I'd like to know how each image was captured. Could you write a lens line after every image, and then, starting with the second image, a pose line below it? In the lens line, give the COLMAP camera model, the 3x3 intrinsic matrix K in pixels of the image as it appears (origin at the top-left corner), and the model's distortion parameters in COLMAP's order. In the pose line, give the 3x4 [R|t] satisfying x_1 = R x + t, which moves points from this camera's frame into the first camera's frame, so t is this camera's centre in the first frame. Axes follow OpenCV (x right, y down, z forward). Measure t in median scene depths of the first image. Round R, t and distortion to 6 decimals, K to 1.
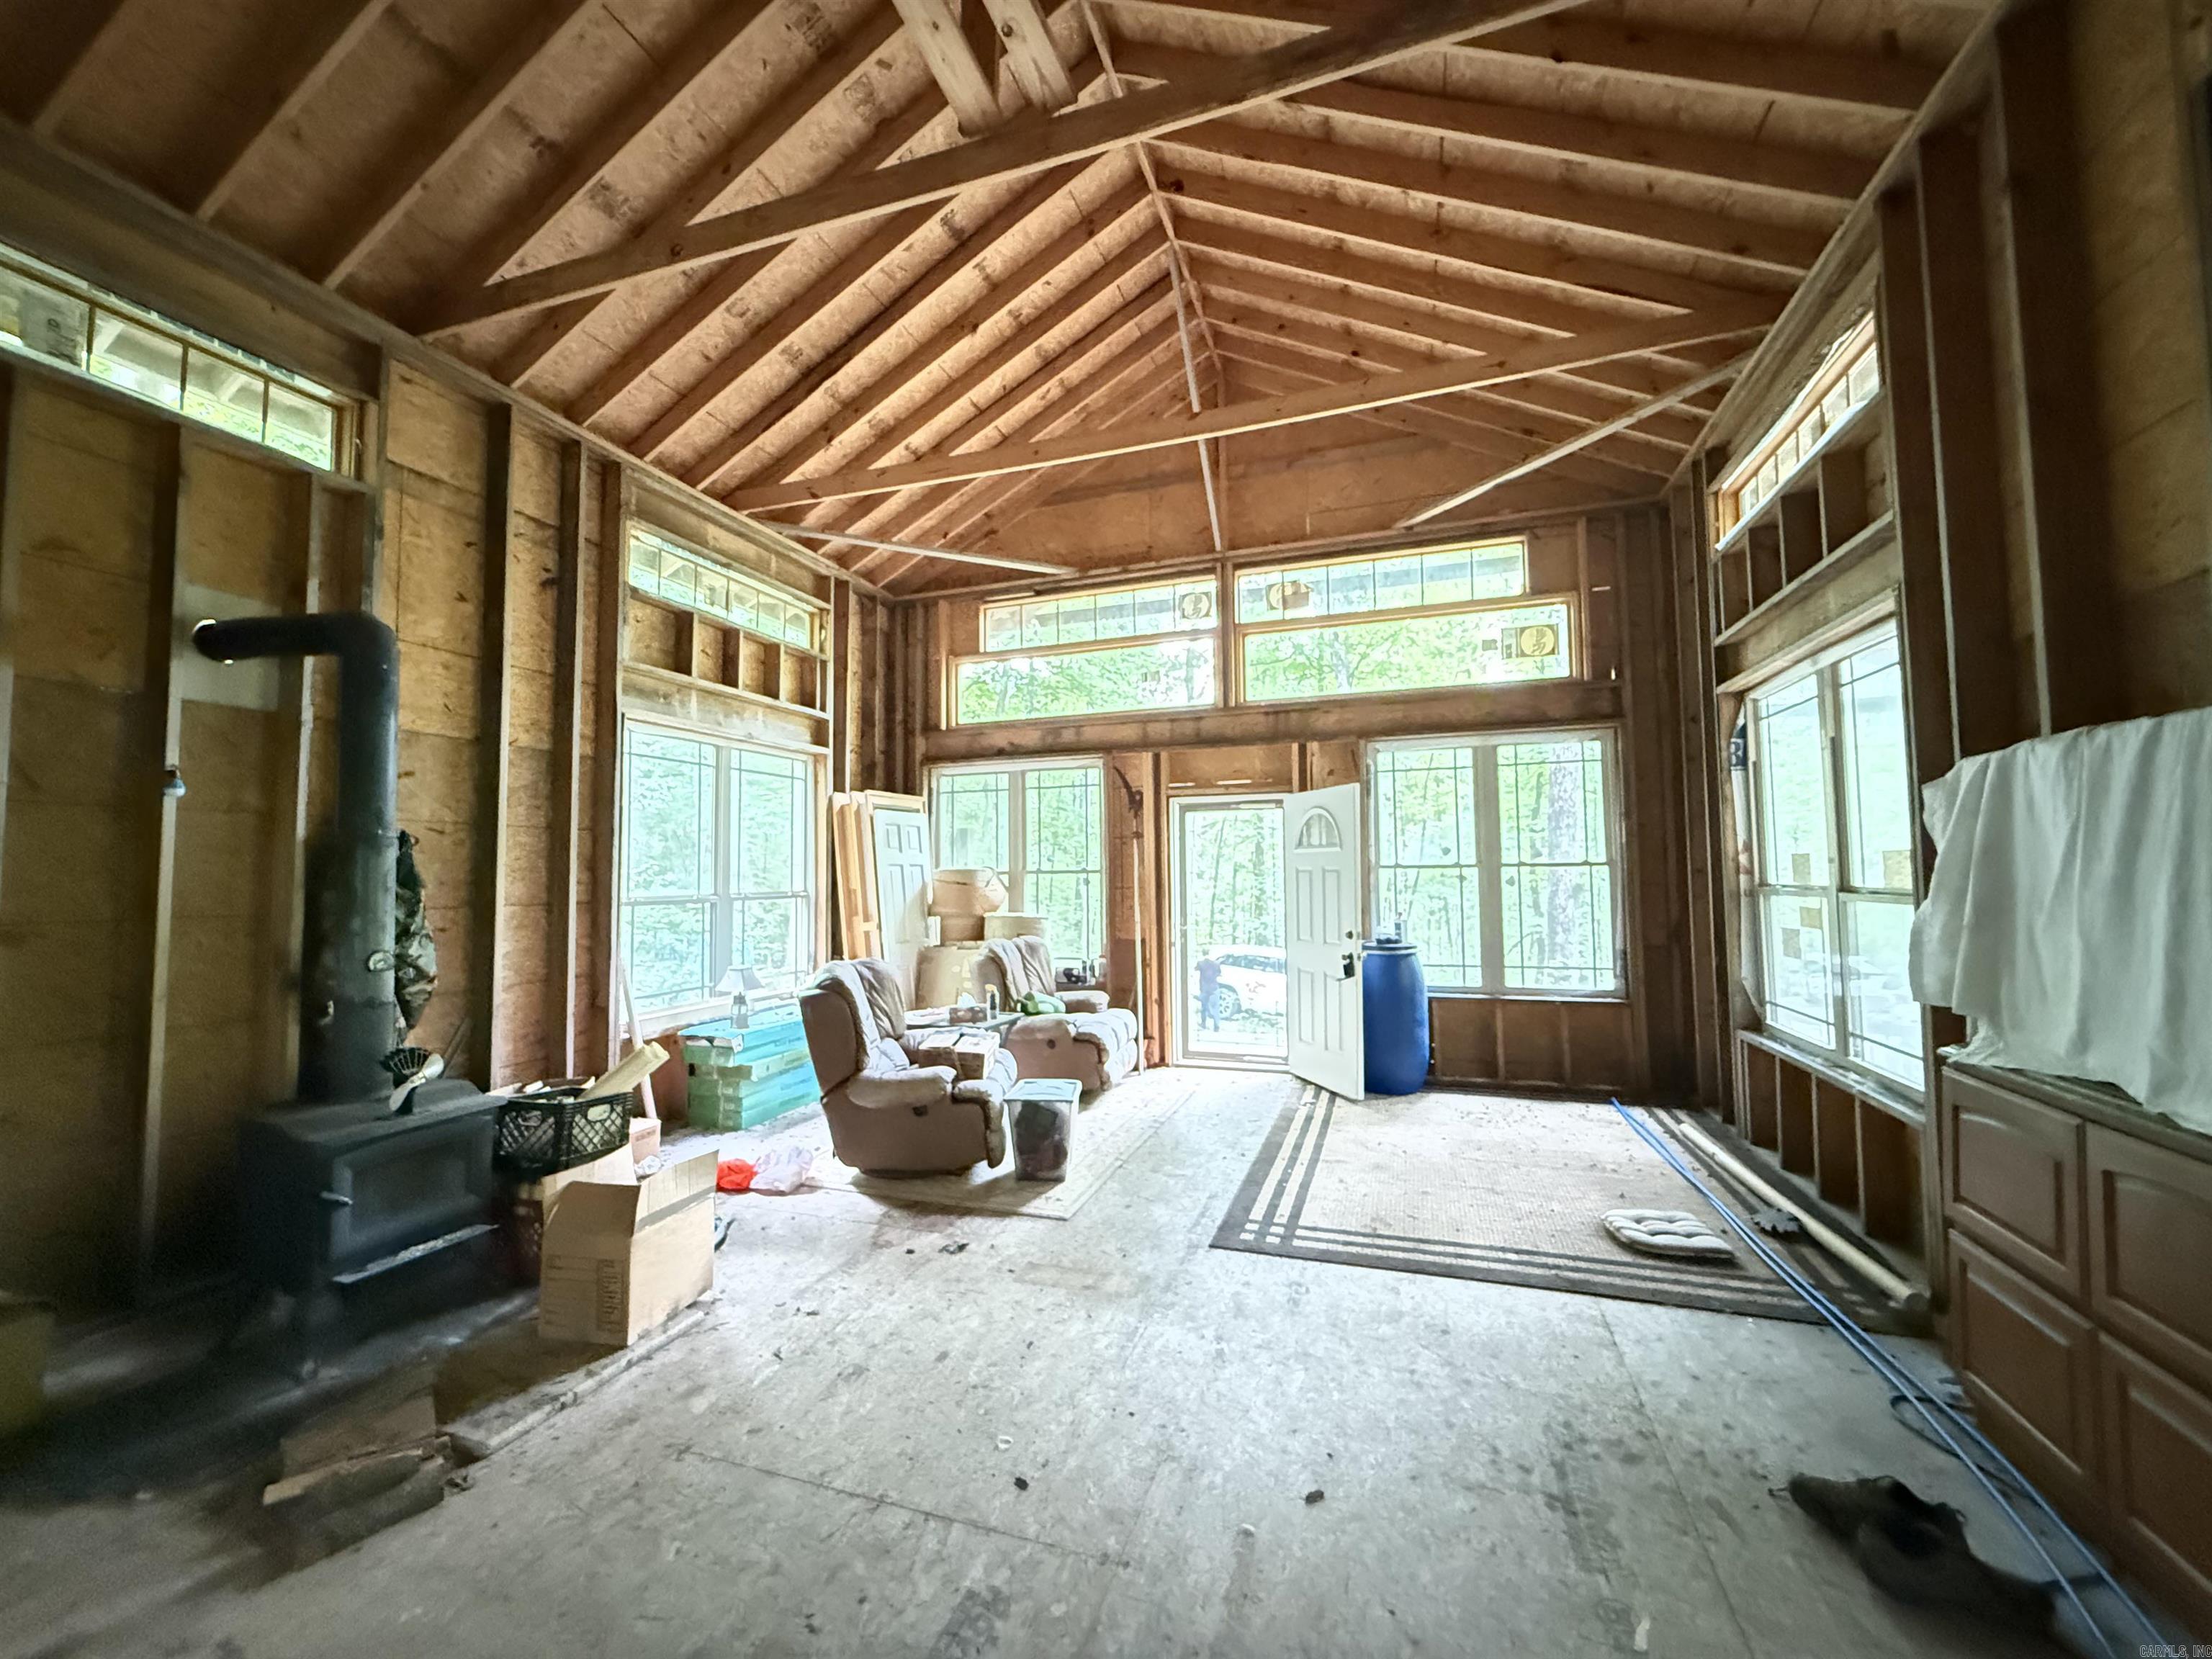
lens RADIAL K [[883.1, 0, 1101.3], [0, 883.1, 825.5], [0, 0, 1]] dist [0.000673, -0.000092]
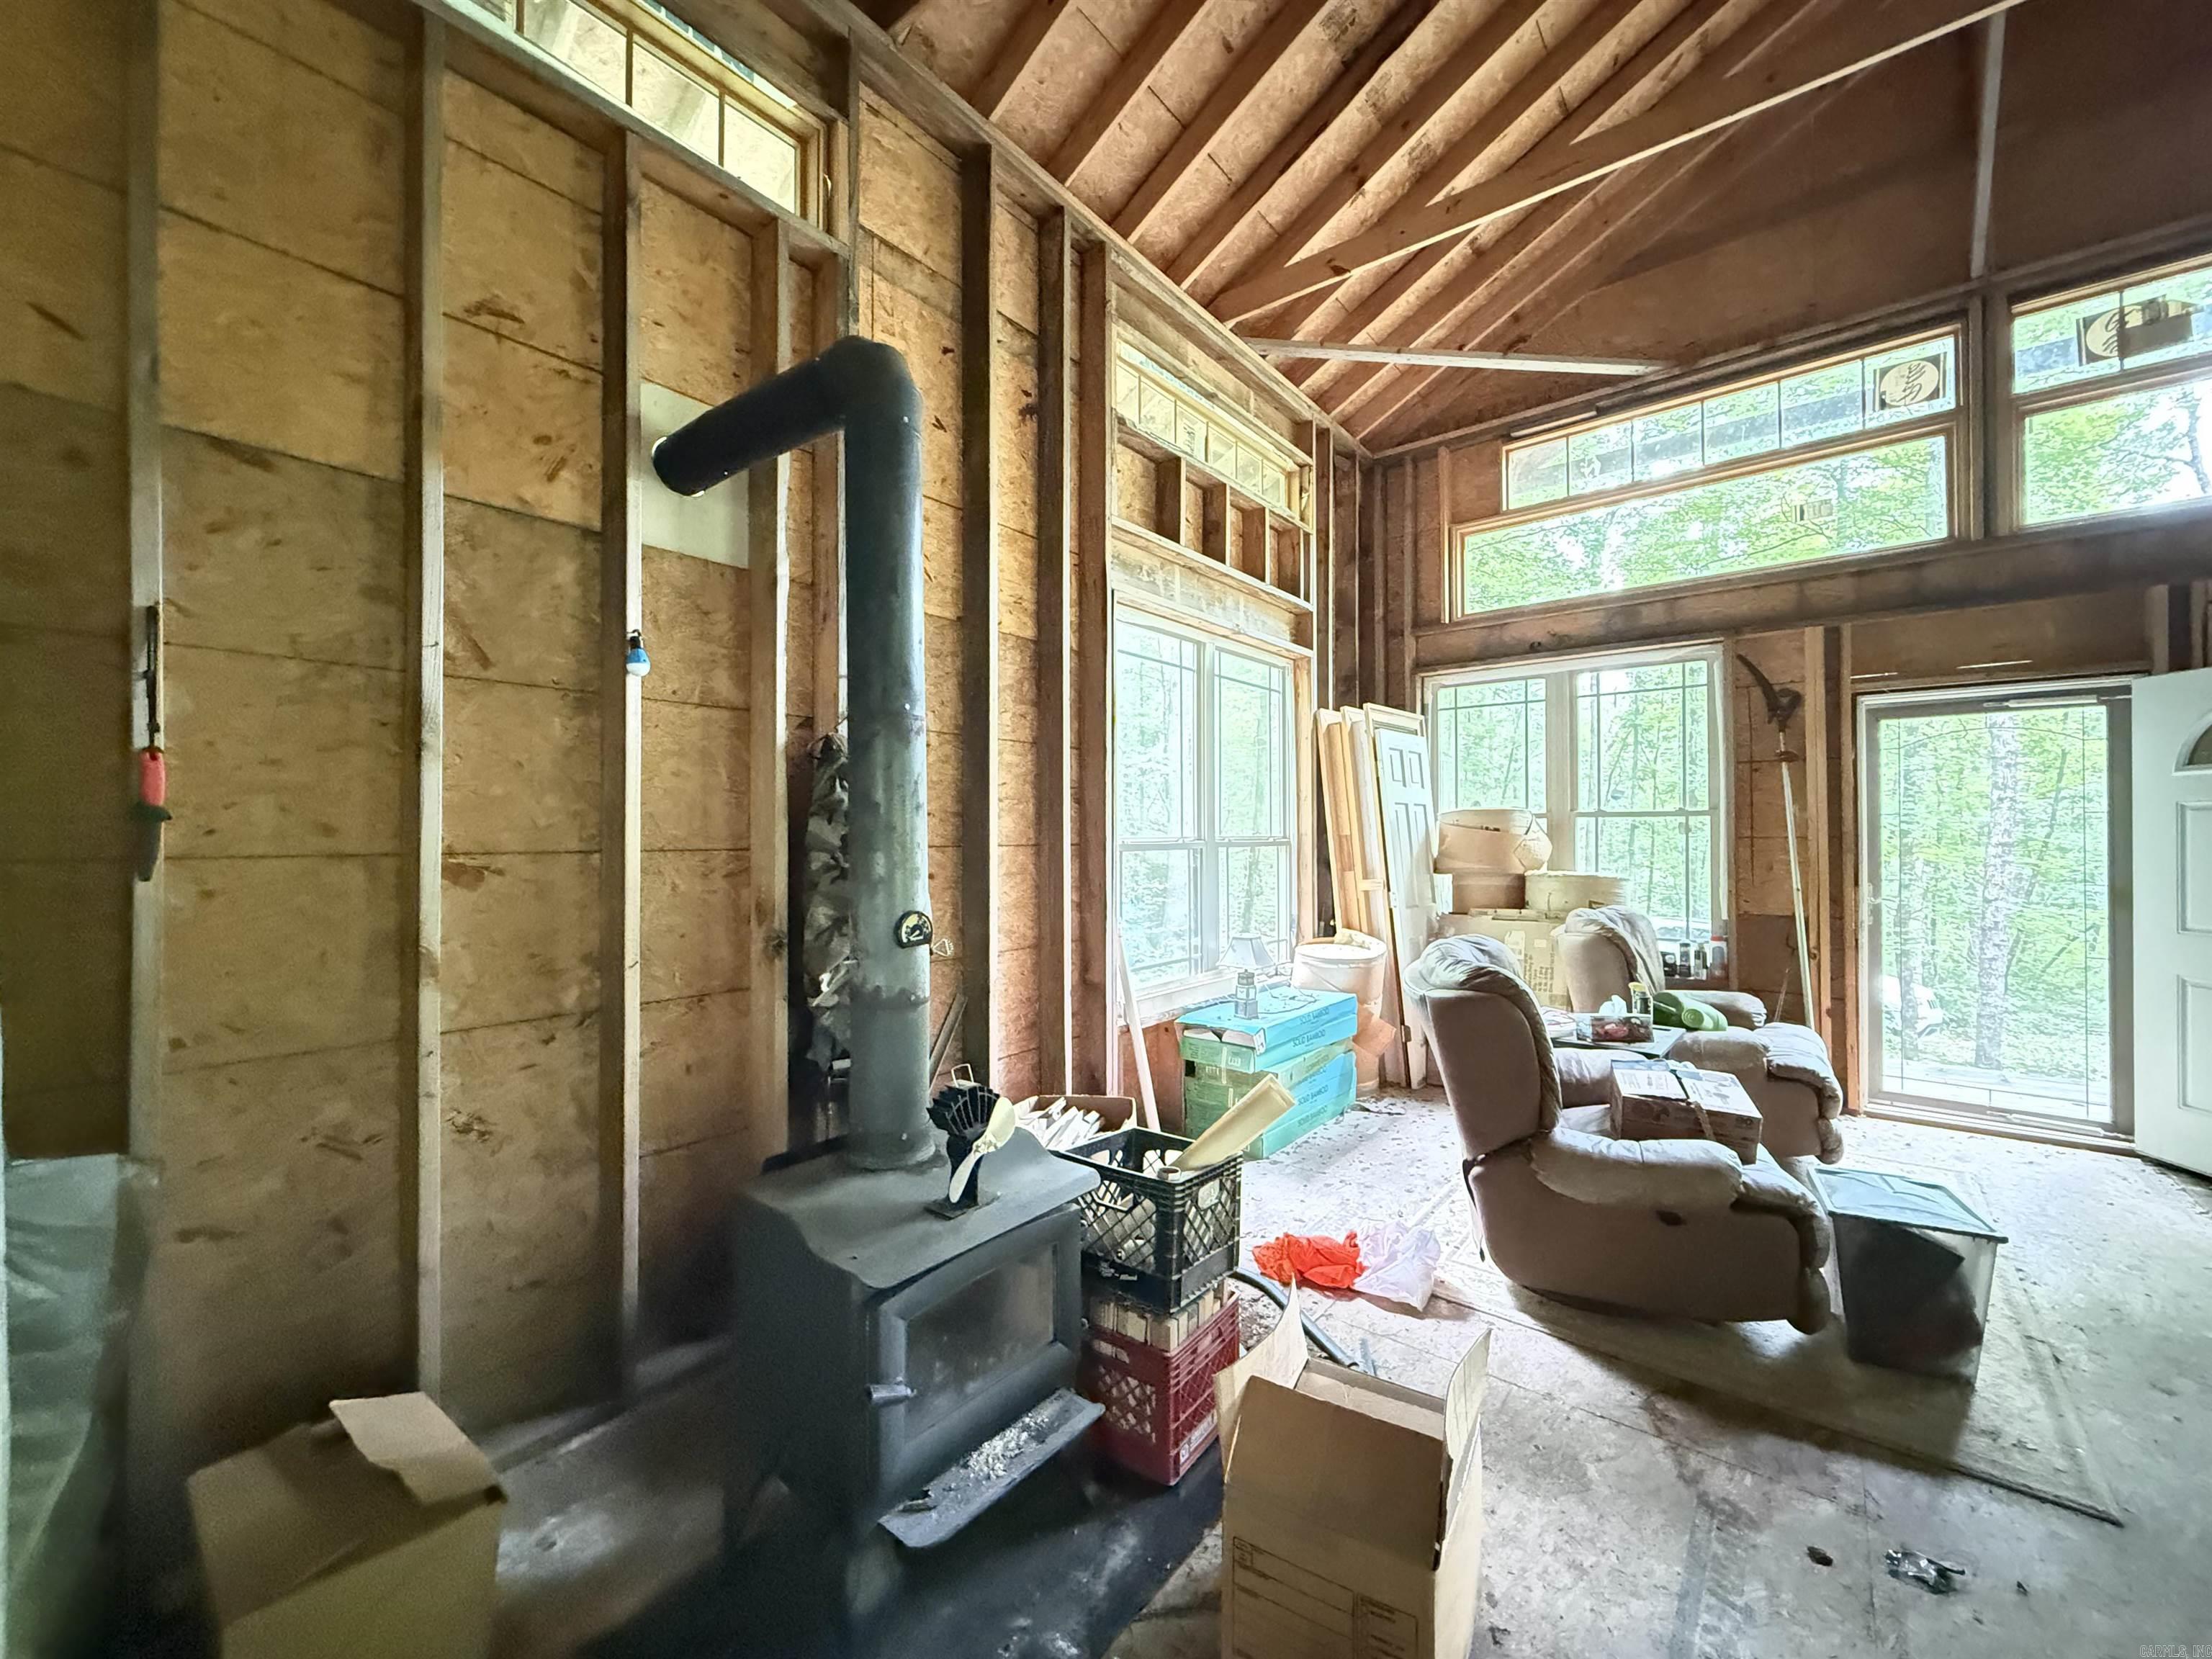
lens RADIAL K [[883.1, 0, 1101.3], [0, 883.1, 825.5], [0, 0, 1]] dist [0.000673, -0.000092]
pose [[0.938523, 0.005403, -0.345174, -0.256355], [0.011581, 0.998822, 0.047122, 0.030539], [0.345022, -0.048223, 0.937355, 0.257150]]
